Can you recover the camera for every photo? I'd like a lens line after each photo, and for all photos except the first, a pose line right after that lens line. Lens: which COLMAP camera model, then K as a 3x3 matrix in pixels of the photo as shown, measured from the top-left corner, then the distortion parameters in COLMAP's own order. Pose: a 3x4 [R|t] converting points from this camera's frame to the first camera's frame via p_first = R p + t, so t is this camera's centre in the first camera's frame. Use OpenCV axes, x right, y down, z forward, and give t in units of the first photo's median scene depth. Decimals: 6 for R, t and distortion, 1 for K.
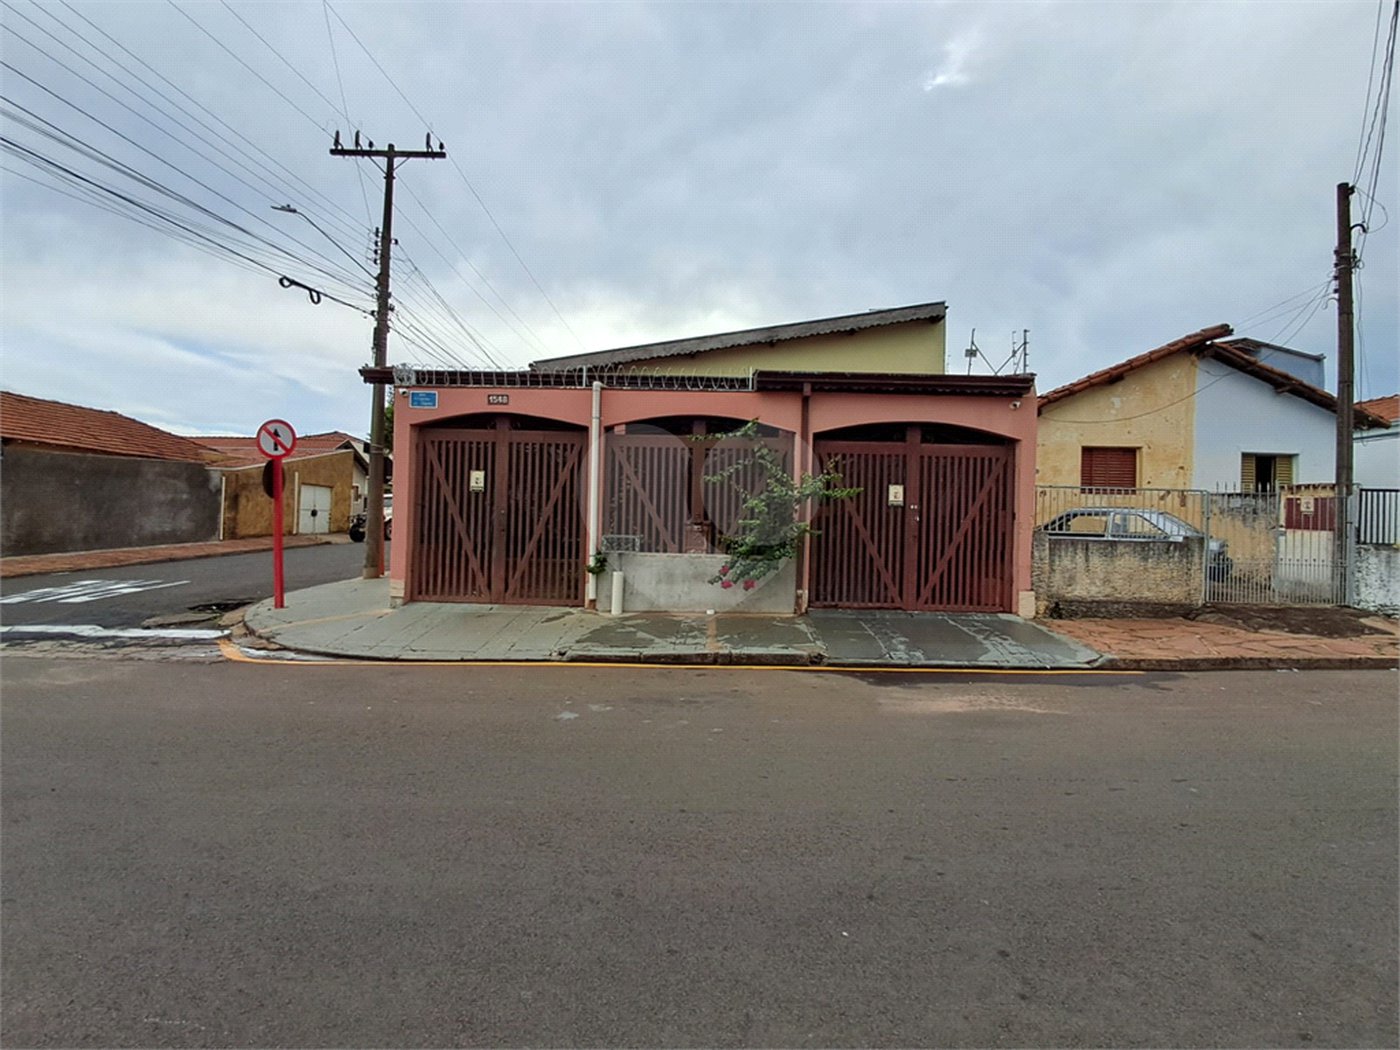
lens RADIAL K [[640.2, 0, 703.1], [0, 640.2, 512.3], [0, 0, 1]] dist [0.004358, -0.019797]
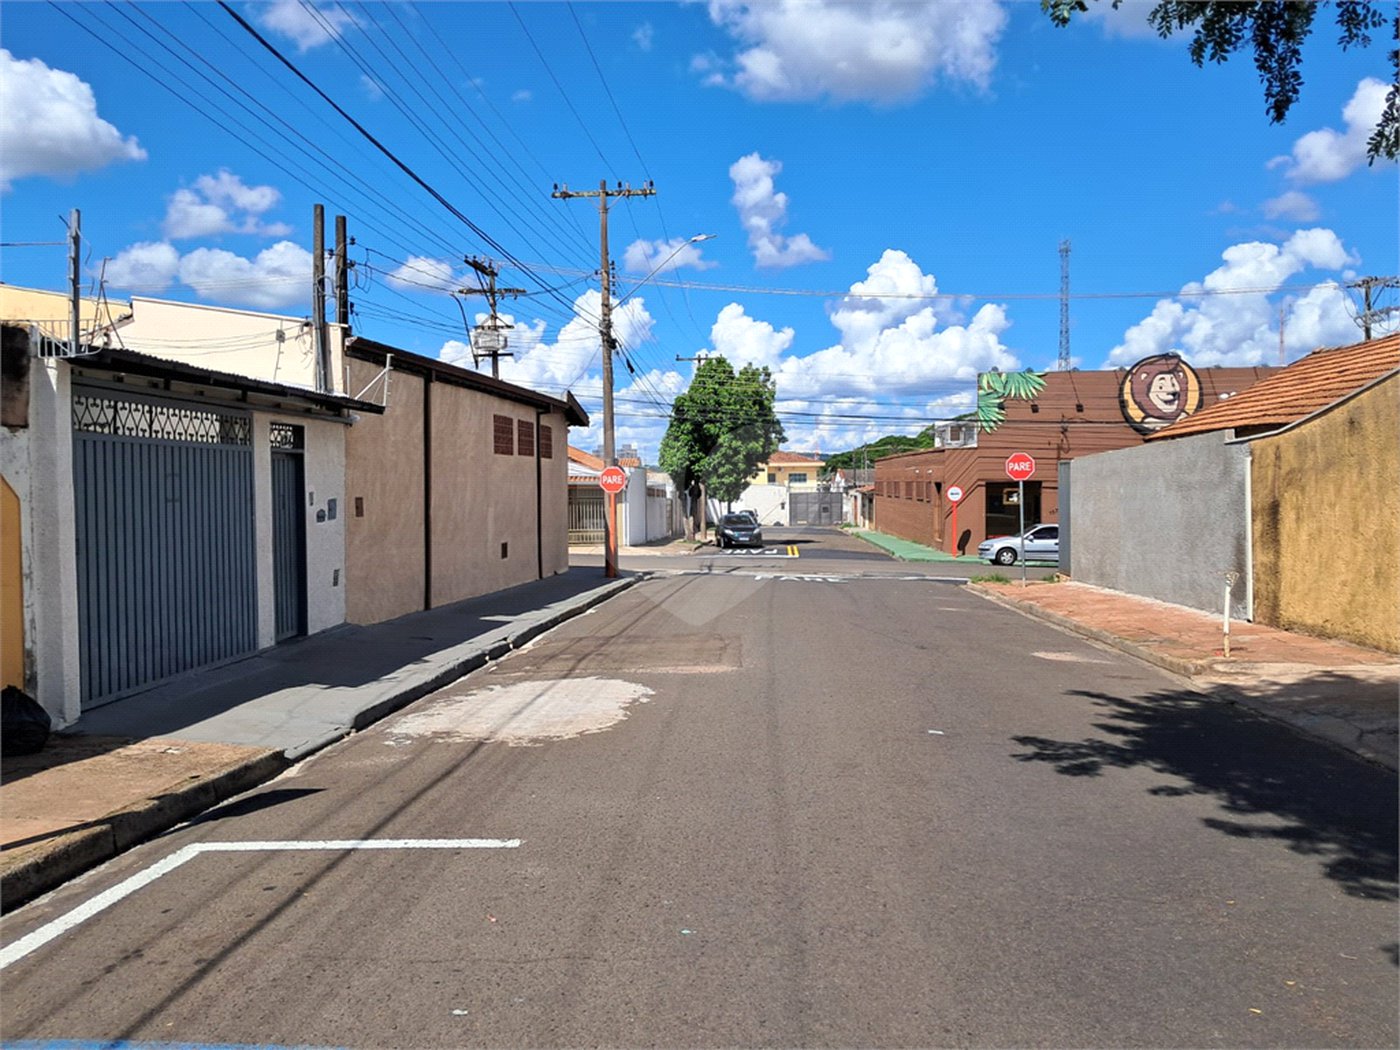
lens RADIAL K [[1077.4, 0, 693.2], [0, 1077.4, 508.1], [0, 0, 1]] dist [0.182015, -0.395010]
pose [[-0.997081, -0.018312, 0.074127, -1.139652], [-0.017262, 0.999742, 0.014782, -0.069659], [-0.074379, 0.013460, -0.997139, 4.064667]]
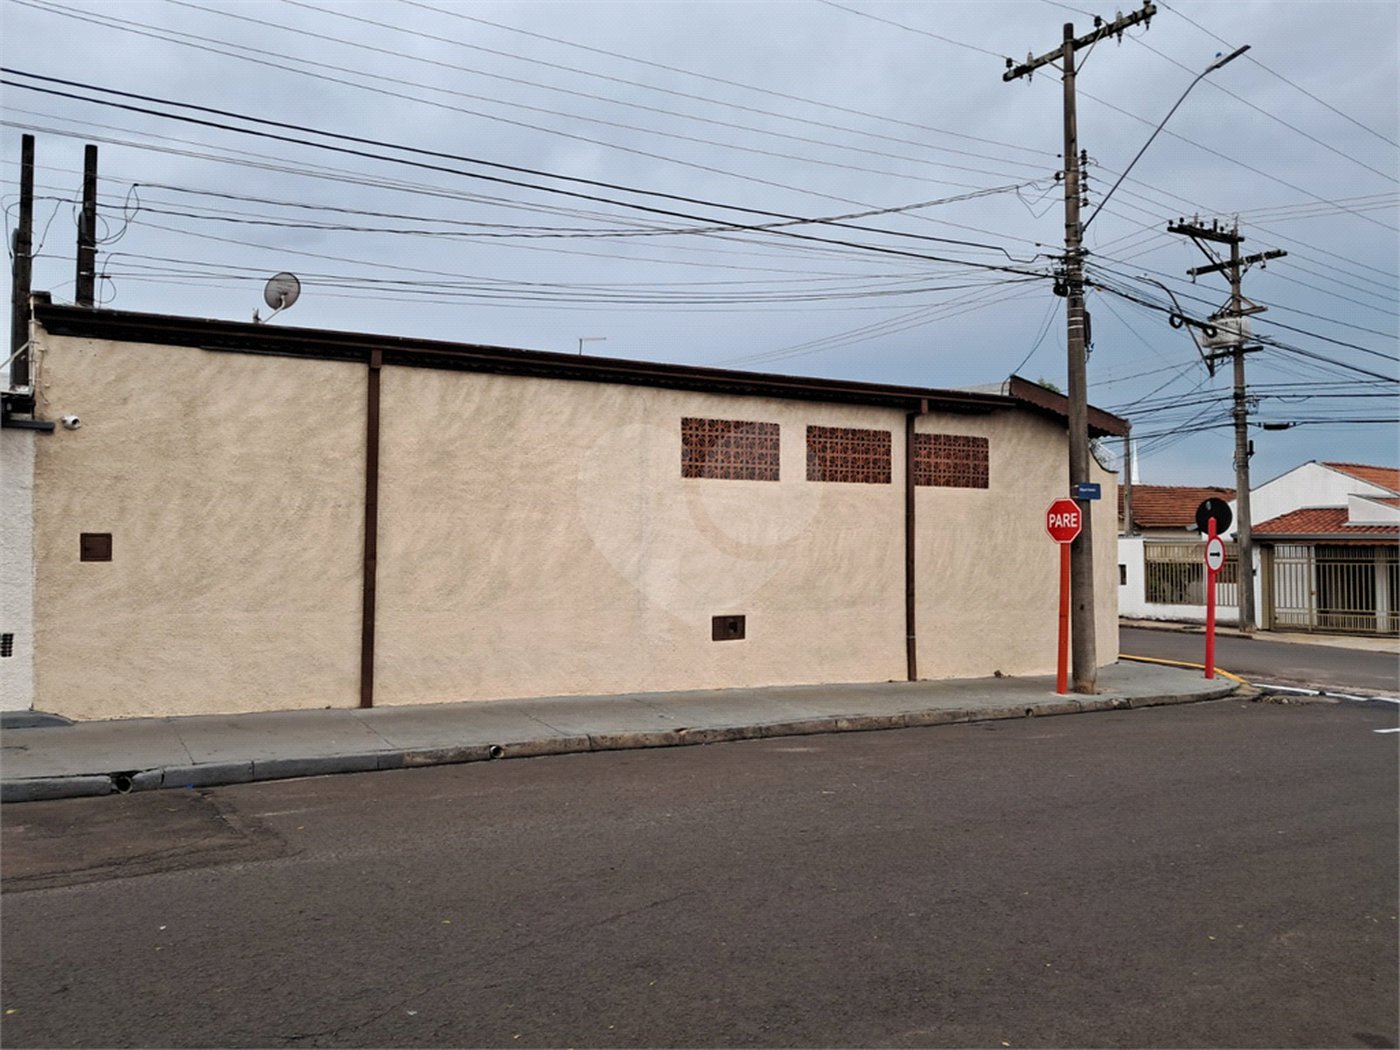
lens RADIAL K [[1077.4, 0, 693.2], [0, 1077.4, 508.1], [0, 0, 1]] dist [0.182015, -0.395010]
pose [[-0.530541, 0.009561, 0.847606, -1.769273], [-0.021812, 0.999451, -0.024926, -0.065456], [-0.847379, -0.031712, -0.530041, 2.716452]]
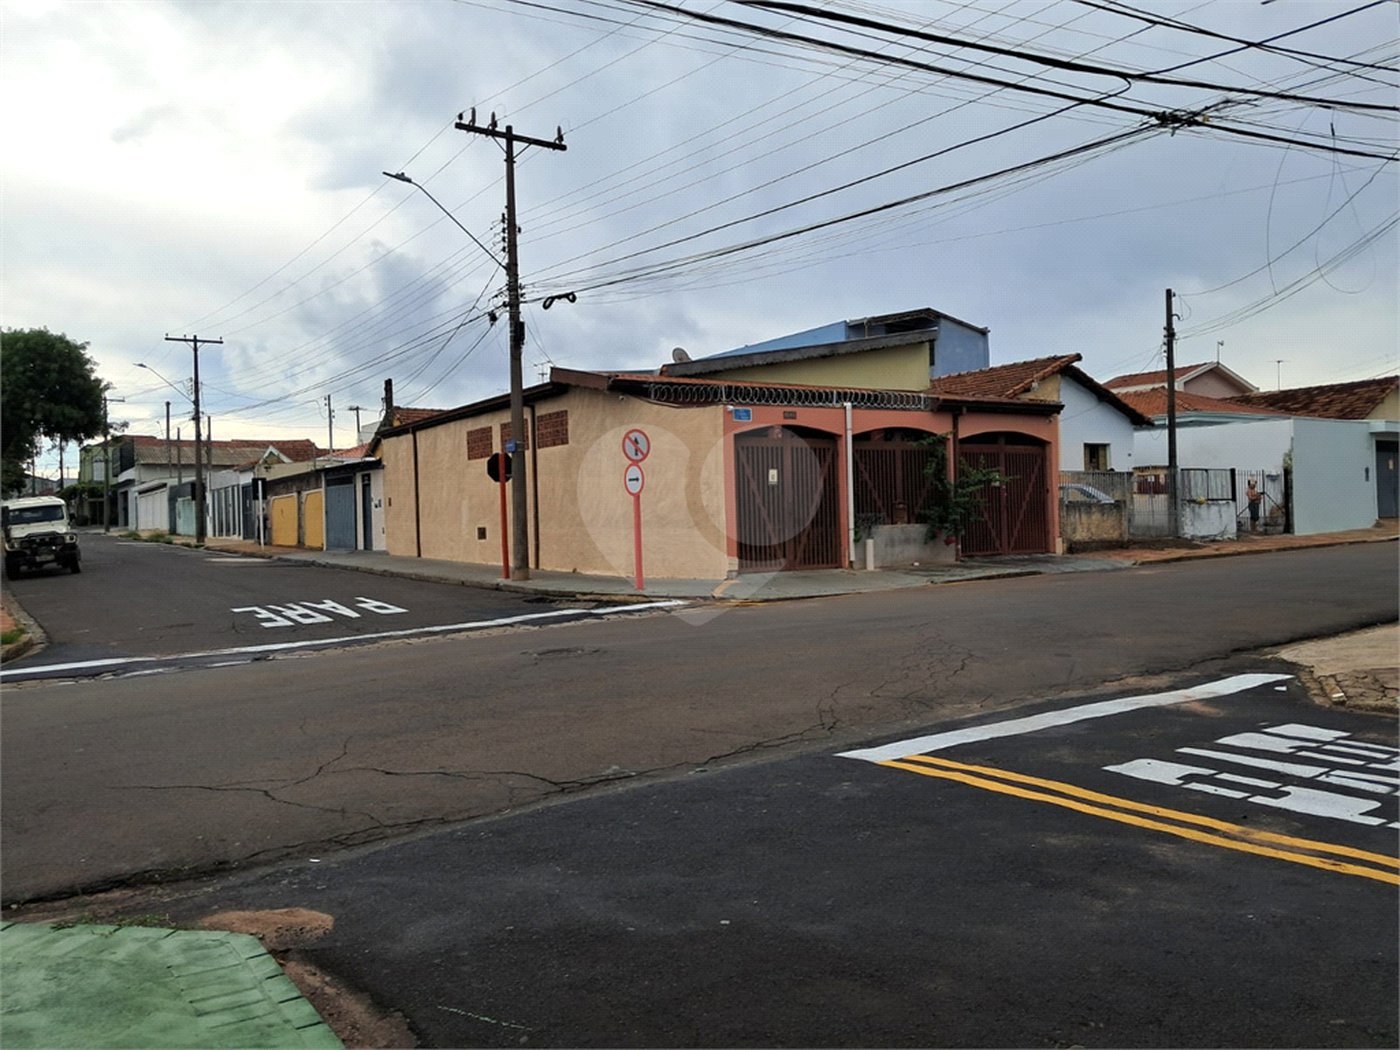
lens RADIAL K [[1090.4, 0, 693.9], [0, 1090.4, 503.0], [0, 0, 1]] dist [0.090386, -0.131407]
pose [[0.824547, -0.037954, 0.564519, -1.744059], [0.043141, 0.999060, 0.004157, -0.013066], [-0.564147, 0.020927, 0.825409, -0.731618]]
